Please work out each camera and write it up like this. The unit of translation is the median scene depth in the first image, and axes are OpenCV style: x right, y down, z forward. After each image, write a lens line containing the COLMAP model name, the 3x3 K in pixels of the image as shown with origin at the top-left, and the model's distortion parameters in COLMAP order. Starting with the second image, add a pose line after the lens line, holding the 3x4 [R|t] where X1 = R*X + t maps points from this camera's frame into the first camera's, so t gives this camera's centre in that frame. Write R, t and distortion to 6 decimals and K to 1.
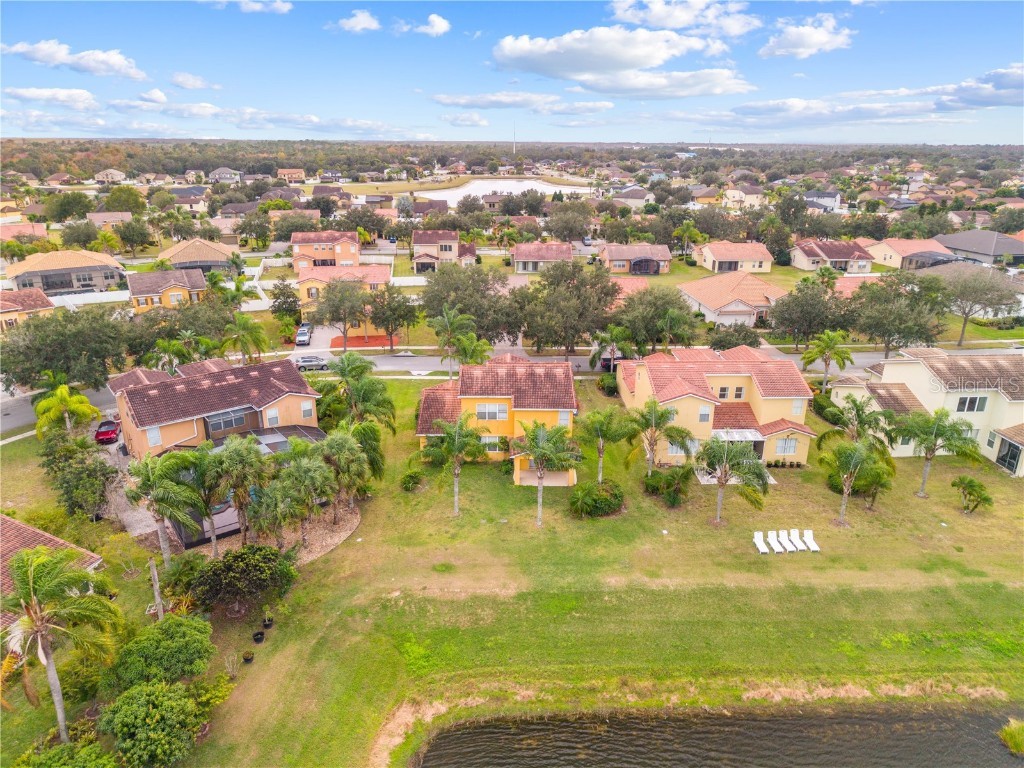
lens RADIAL K [[682.1, 0, 512.0], [0, 682.1, 384.0], [0, 0, 1]] dist [0.043242, -0.048259]
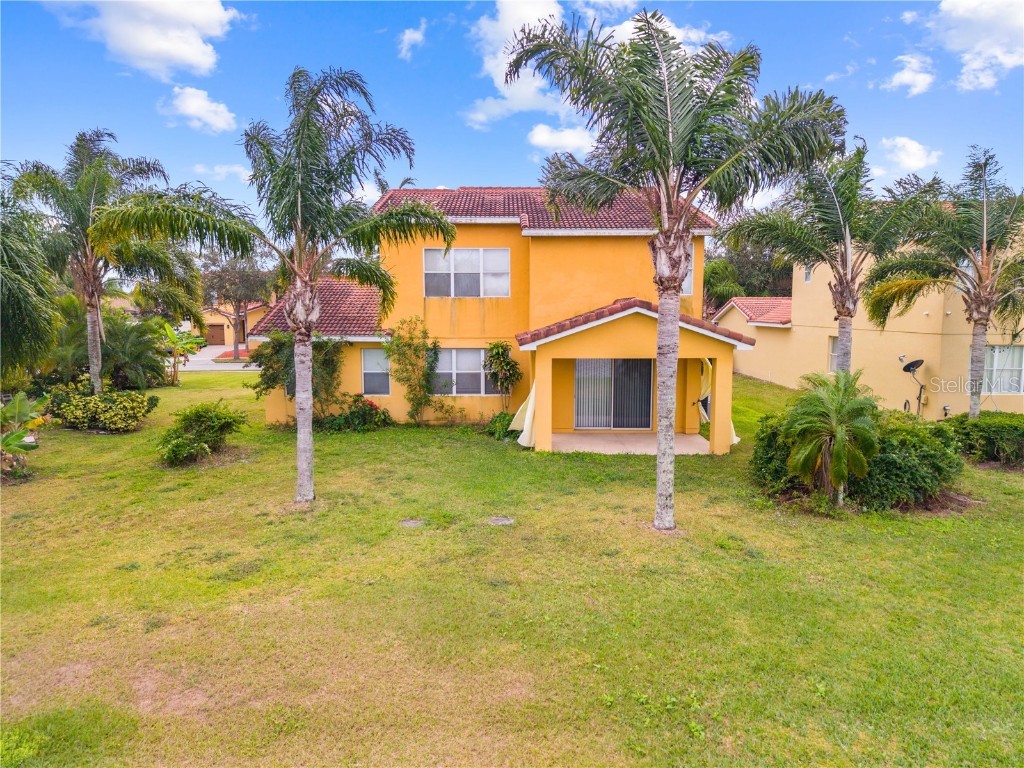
lens RADIAL K [[682.1, 0, 512.0], [0, 682.1, 384.0], [0, 0, 1]] dist [0.043242, -0.048259]
pose [[0.999966, -0.007124, 0.004111, -0.009990], [0.007864, 0.974502, -0.224243, 0.245118], [-0.002408, 0.224268, 0.974525, 0.907940]]
